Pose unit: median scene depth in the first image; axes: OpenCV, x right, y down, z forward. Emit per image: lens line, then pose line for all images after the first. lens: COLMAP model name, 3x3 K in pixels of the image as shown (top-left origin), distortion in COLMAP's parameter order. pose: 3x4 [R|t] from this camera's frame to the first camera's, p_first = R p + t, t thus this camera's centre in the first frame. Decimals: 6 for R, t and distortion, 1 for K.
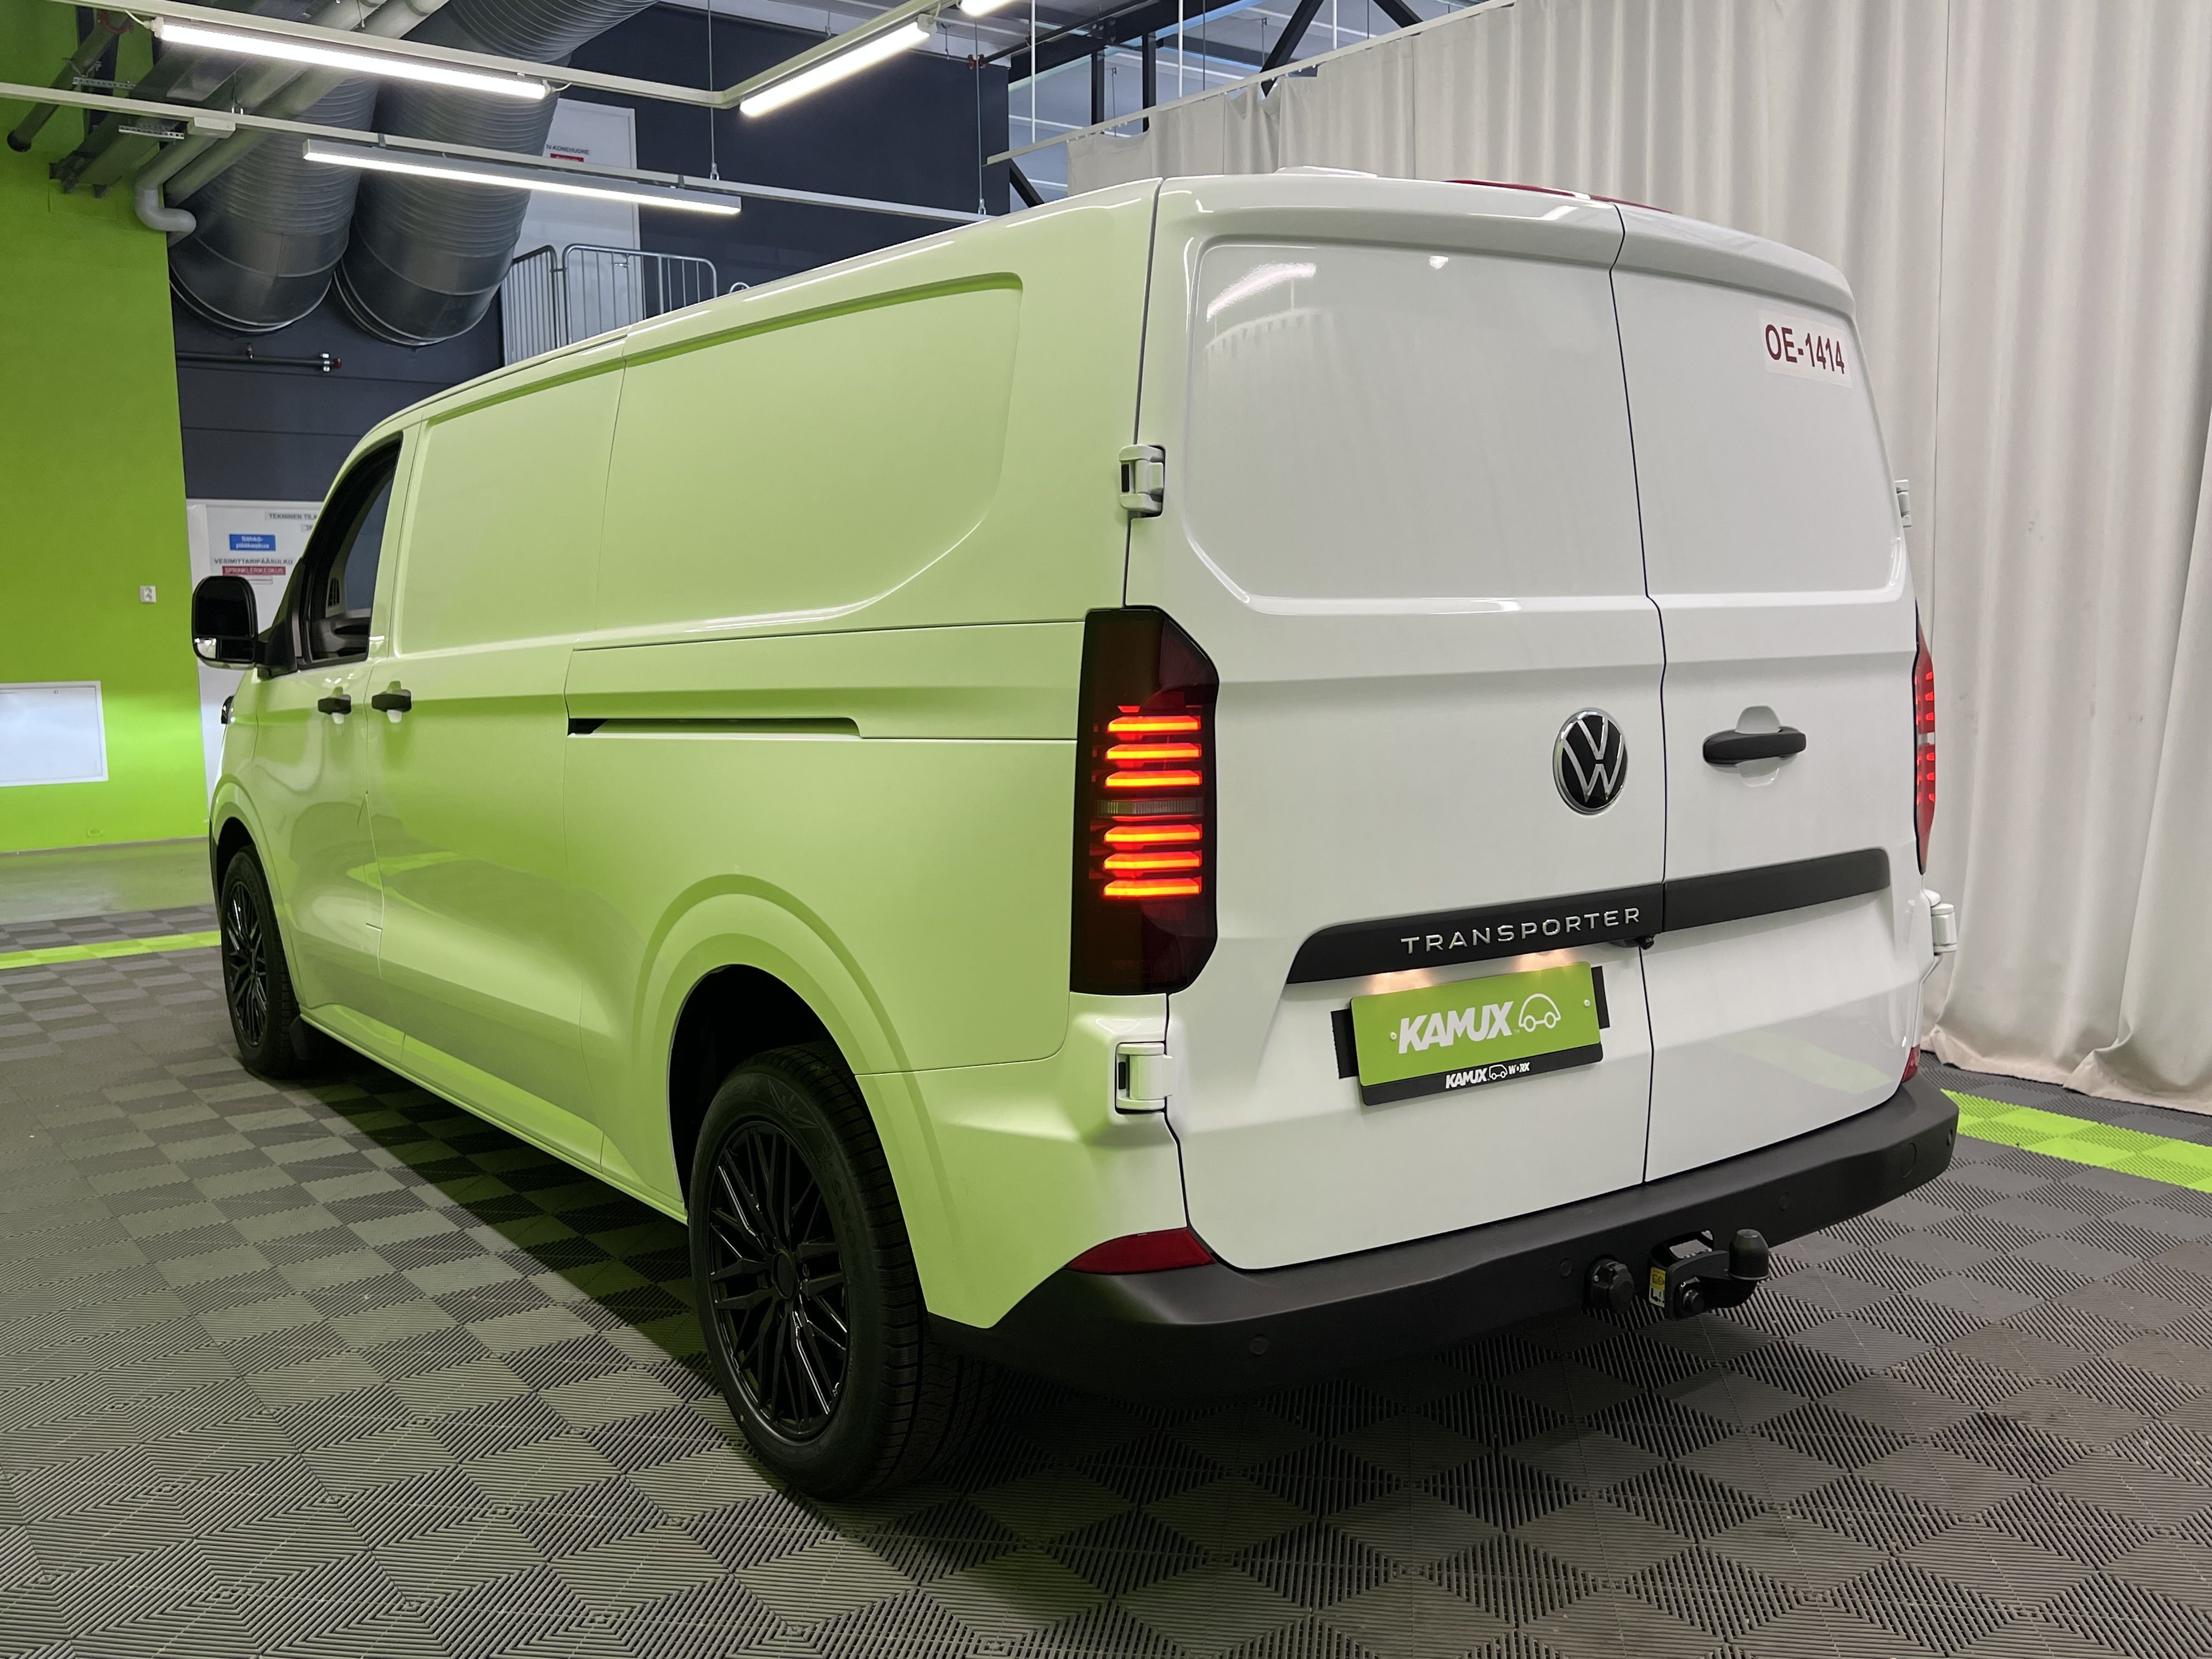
lens RADIAL K [[1960.6, 0, 1106.0], [0, 1960.6, 829.5], [0, 0, 1]] dist [0.086850, -0.109038]
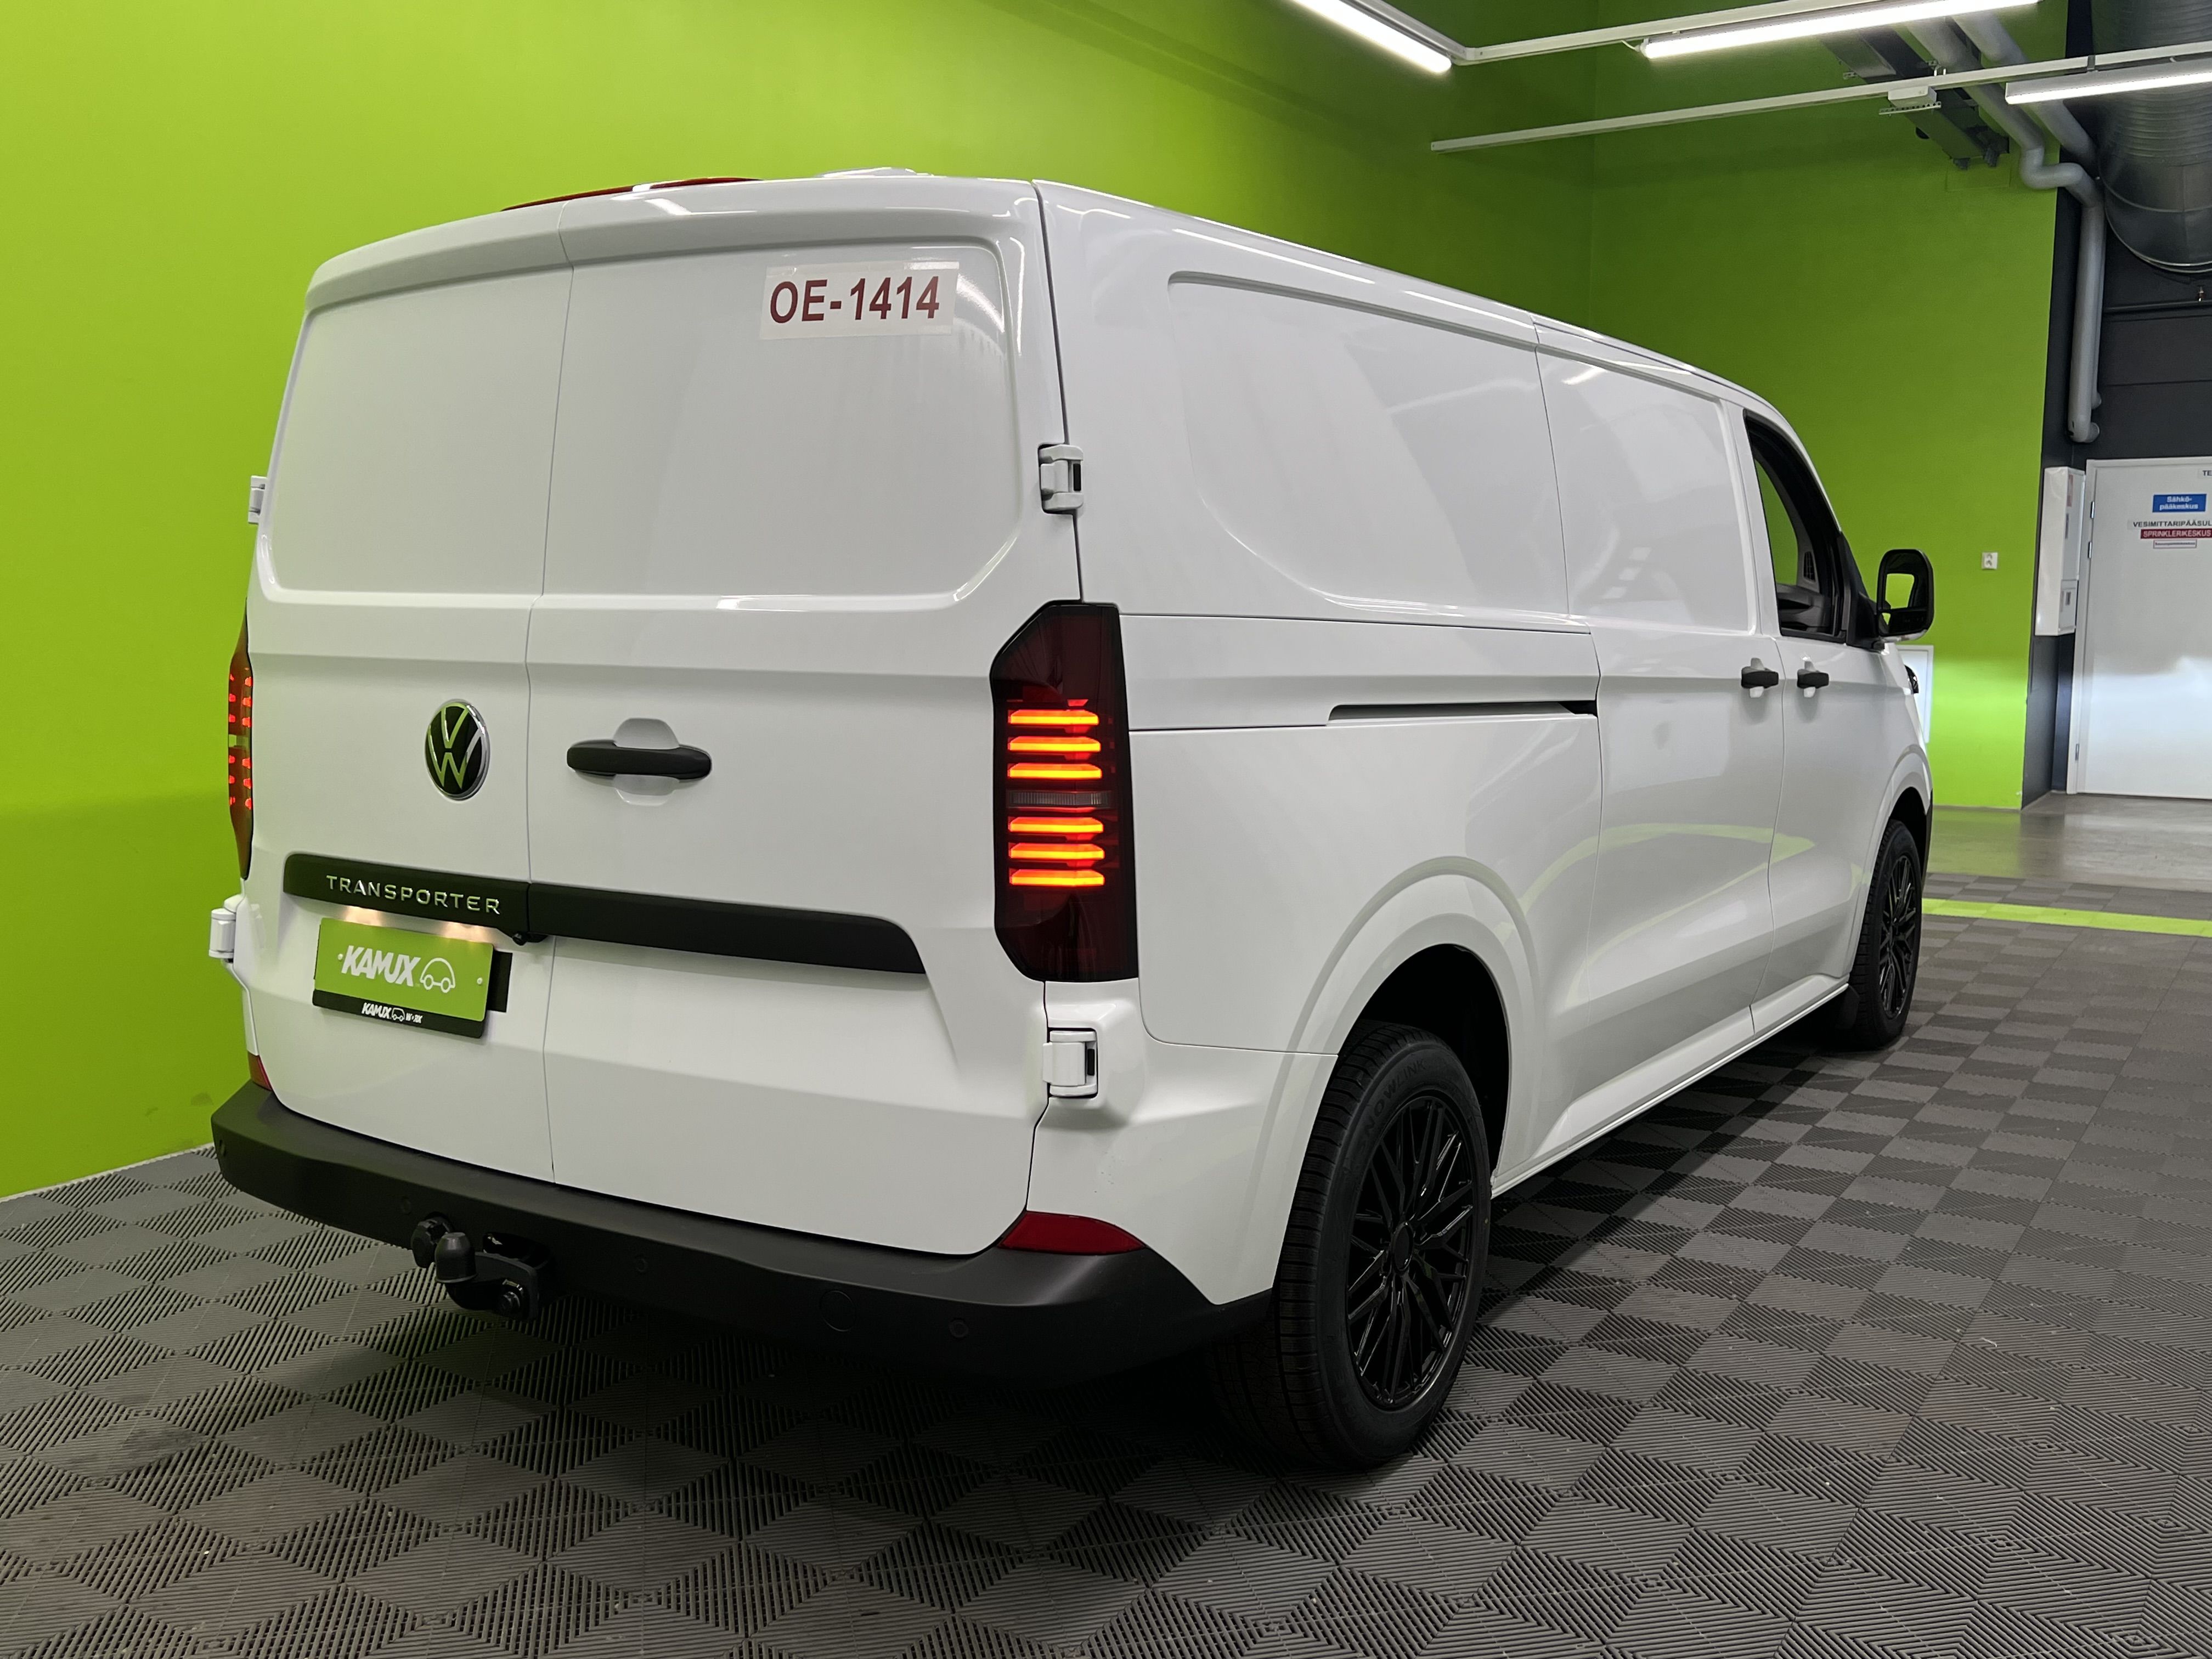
lens RADIAL K [[2017.9, 0, 1106.0], [0, 2017.9, 829.5], [0, 0, 1]] dist [0.090904, -0.113454]
pose [[0.354533, 0.126282, -0.926477, 1.391662], [-0.109587, 0.989621, 0.092954, -0.132467], [0.928599, 0.068574, 0.364693, 0.933675]]
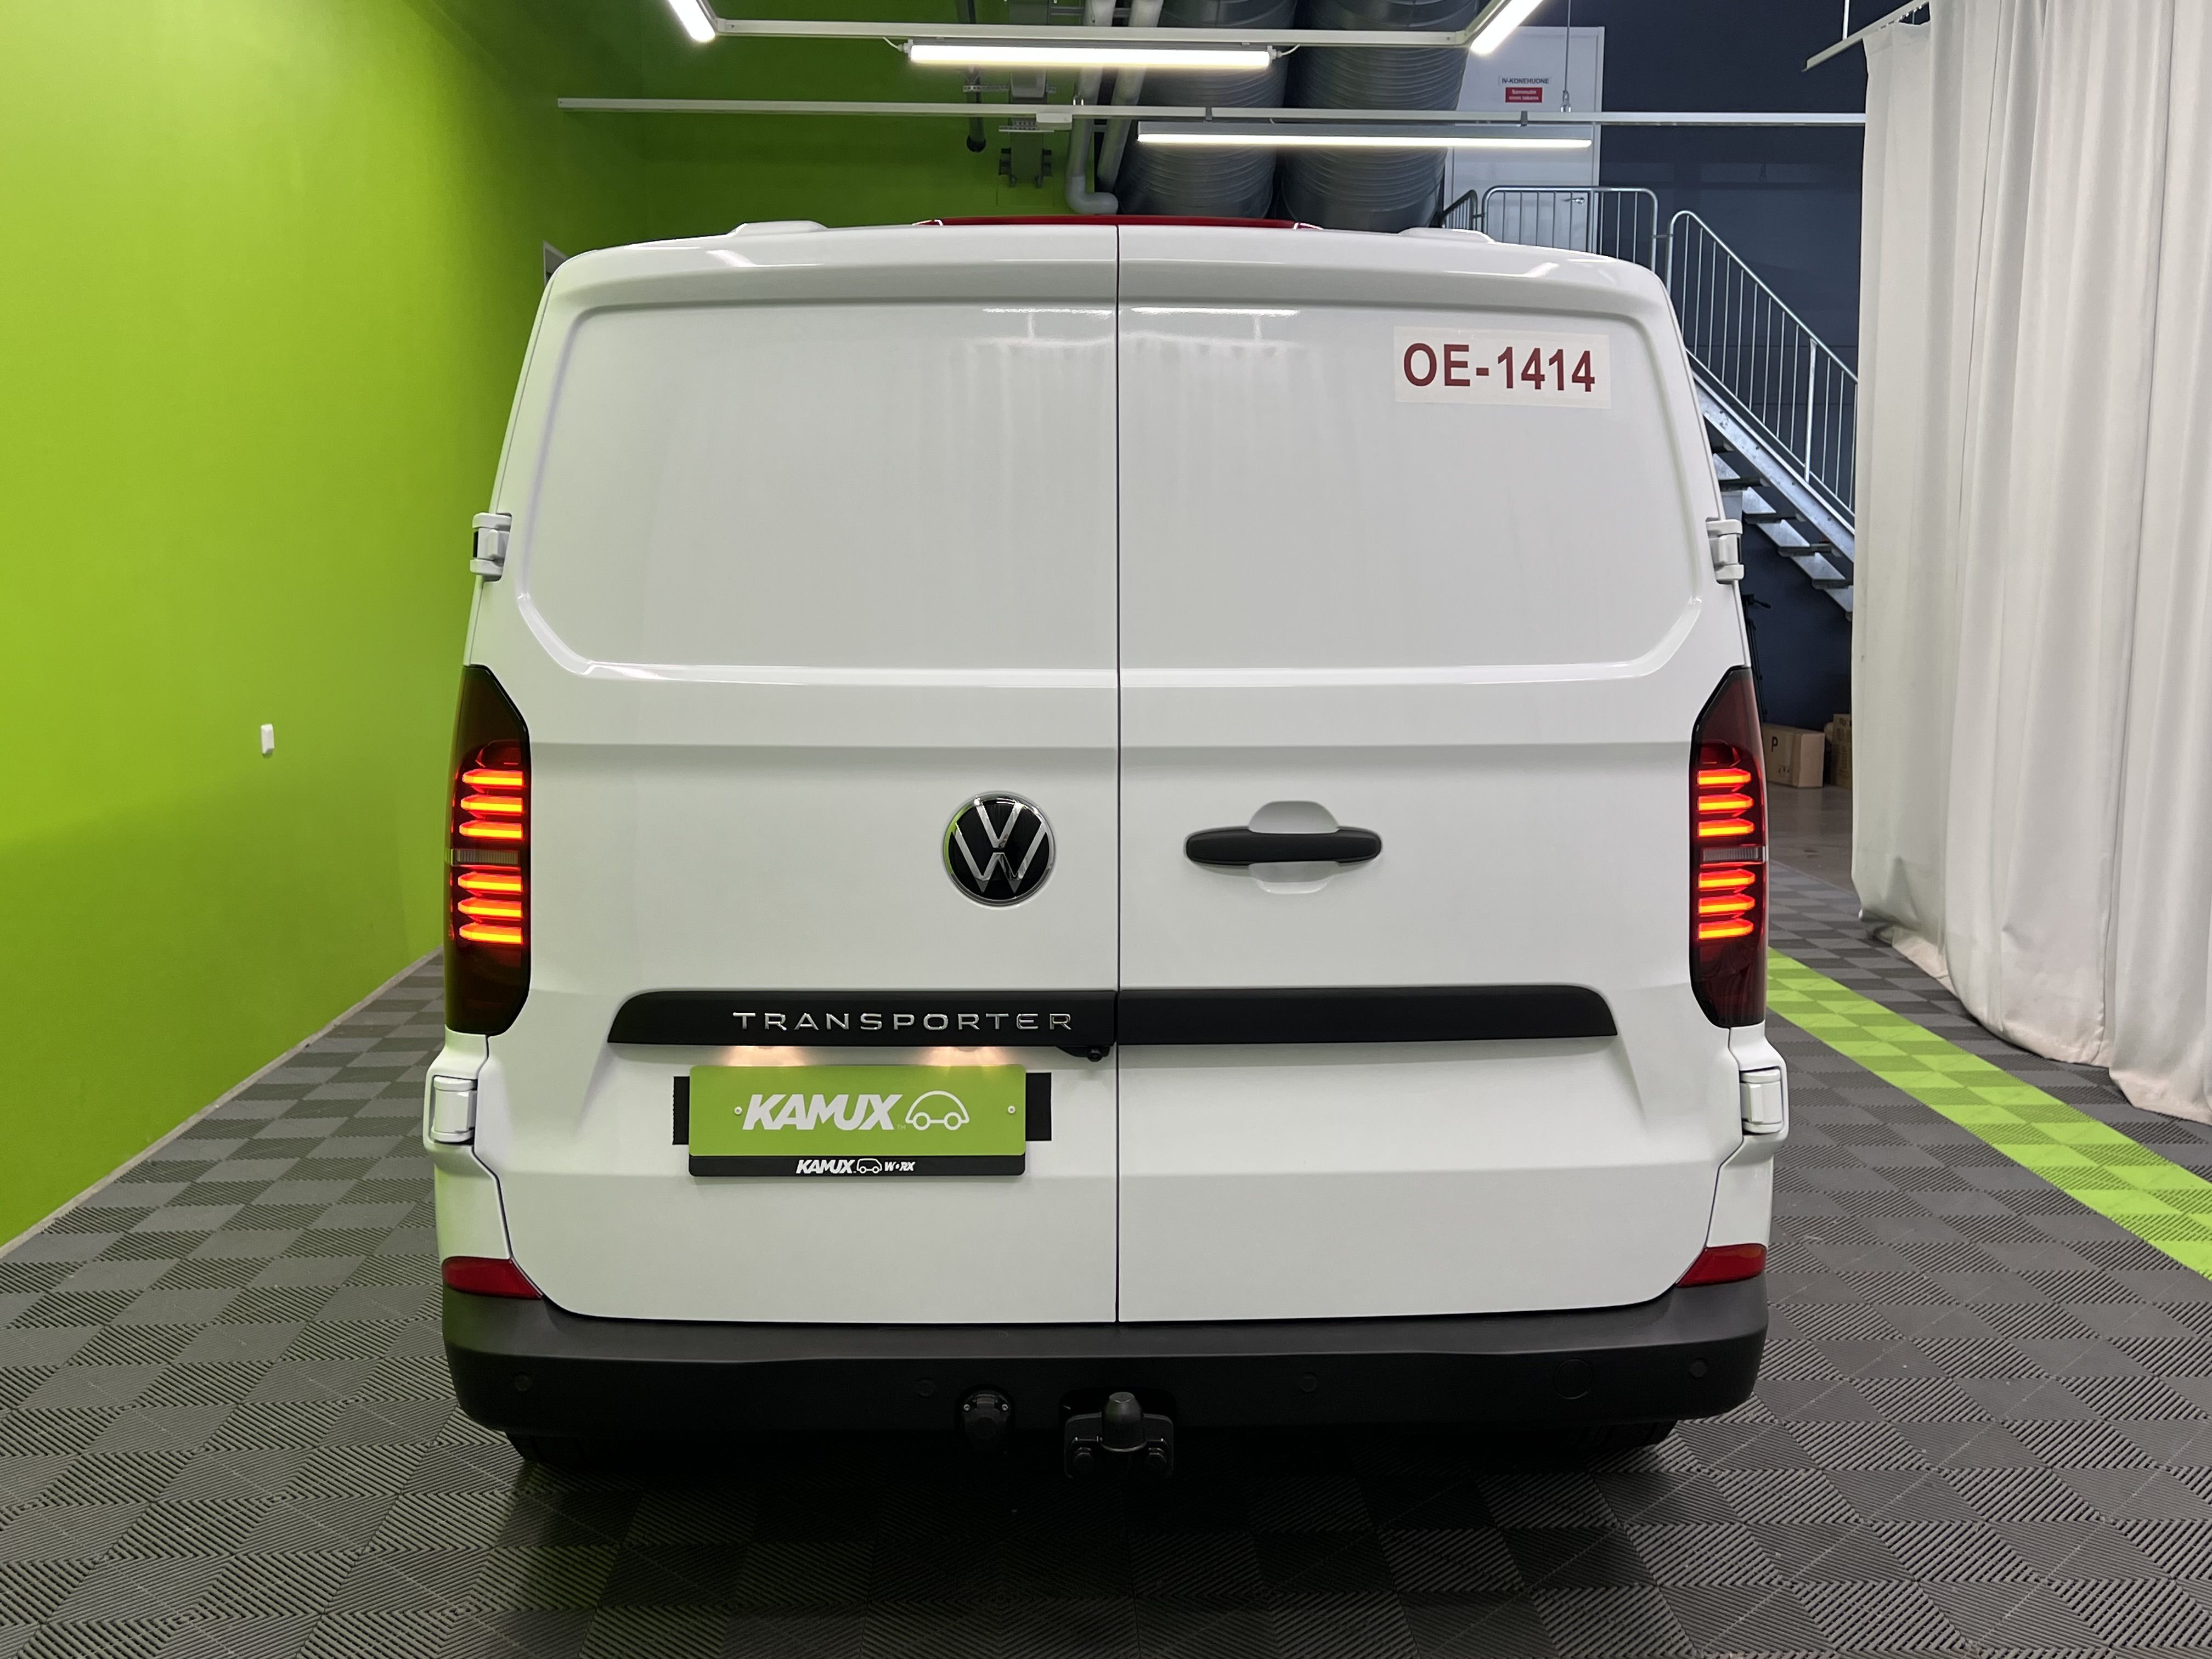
lens RADIAL K [[2150.7, 0, 1106.0], [0, 2150.7, 829.5], [0, 0, 1]] dist [0.262178, -0.933183]
pose [[0.827067, 0.084681, -0.555688, 0.851659], [-0.075868, 0.996358, 0.038916, -0.087105], [0.556960, 0.009973, 0.830480, 0.191596]]
